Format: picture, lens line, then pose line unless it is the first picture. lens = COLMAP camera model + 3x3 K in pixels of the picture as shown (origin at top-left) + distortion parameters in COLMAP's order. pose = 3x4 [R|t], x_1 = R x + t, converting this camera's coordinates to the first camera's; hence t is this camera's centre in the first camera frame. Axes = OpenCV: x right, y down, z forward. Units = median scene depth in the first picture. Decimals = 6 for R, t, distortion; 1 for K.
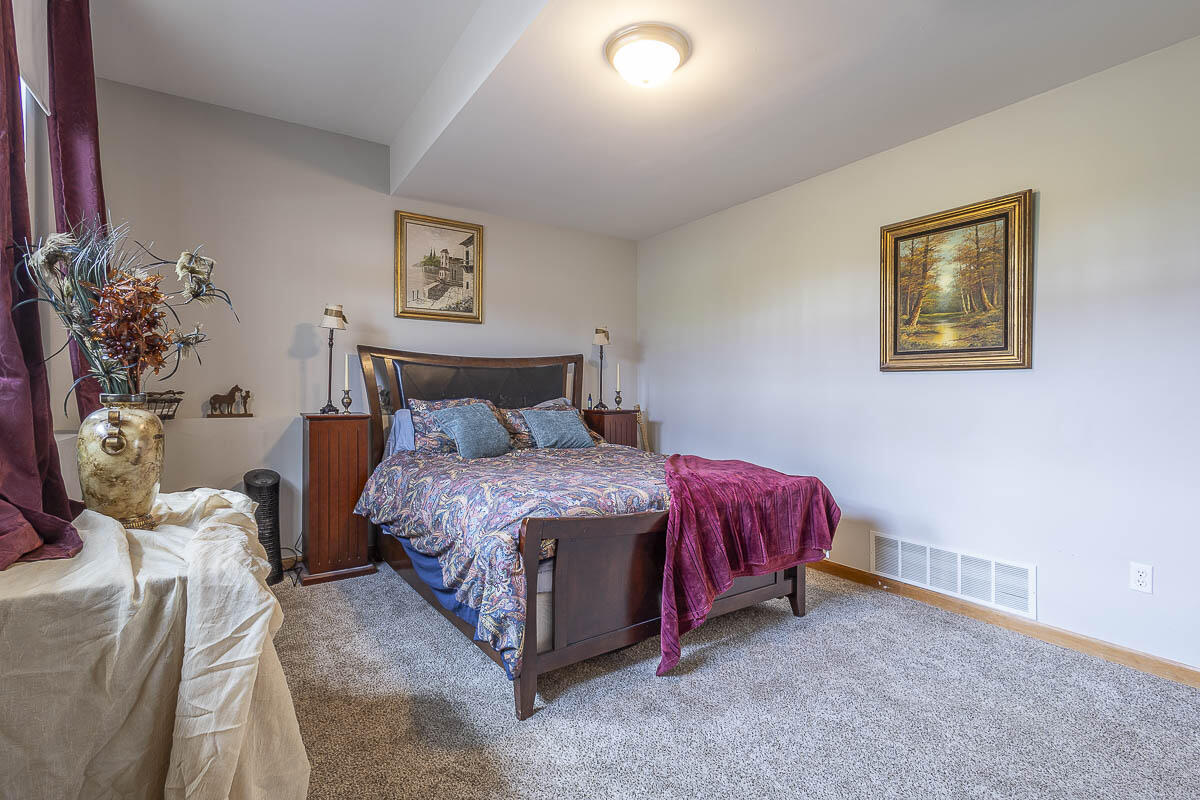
lens RADIAL K [[548.8, 0, 622.4], [0, 548.8, 394.3], [0, 0, 1]] dist [0.007592, -0.001080]
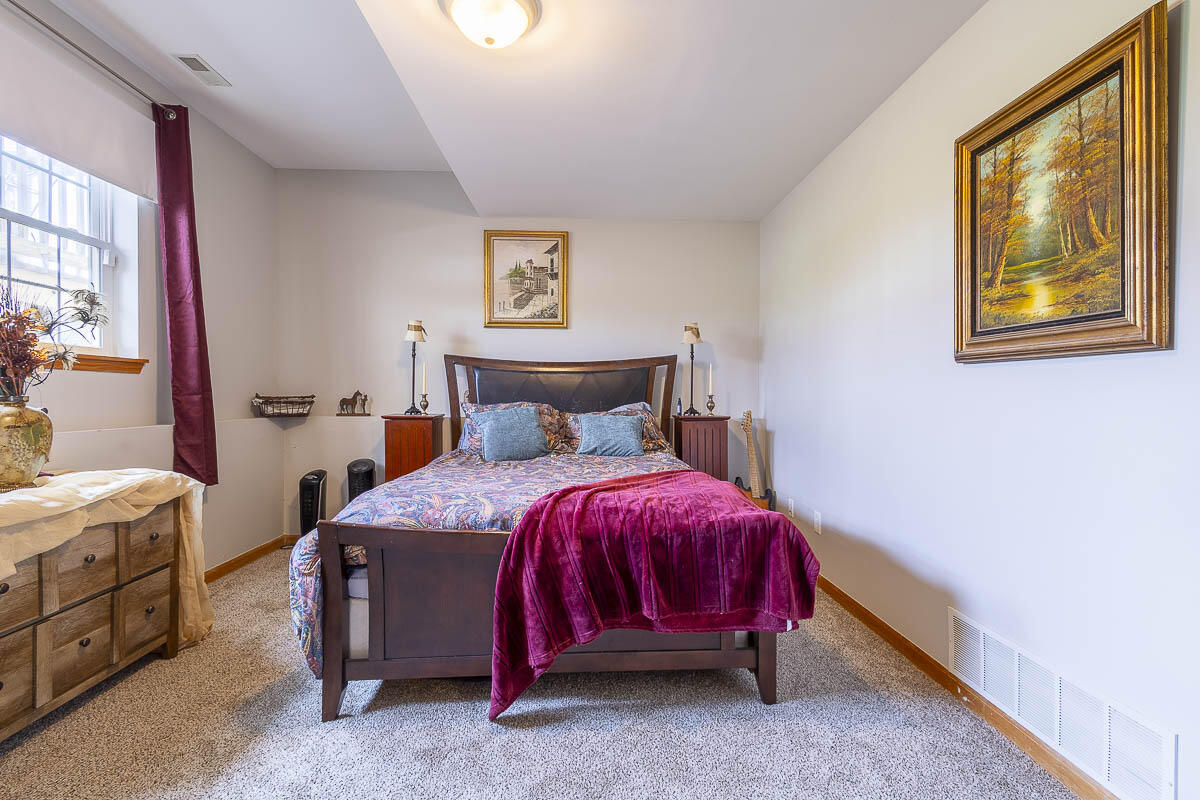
lens RADIAL K [[548.8, 0, 601.4], [0, 548.8, 399.7], [0, 0, 1]] dist [0.007592, -0.001080]
pose [[0.857811, 0.002672, -0.513959, 0.428715], [-0.002160, 0.999996, 0.001594, 0.000980], [0.513961, -0.000257, 0.857813, 0.221458]]
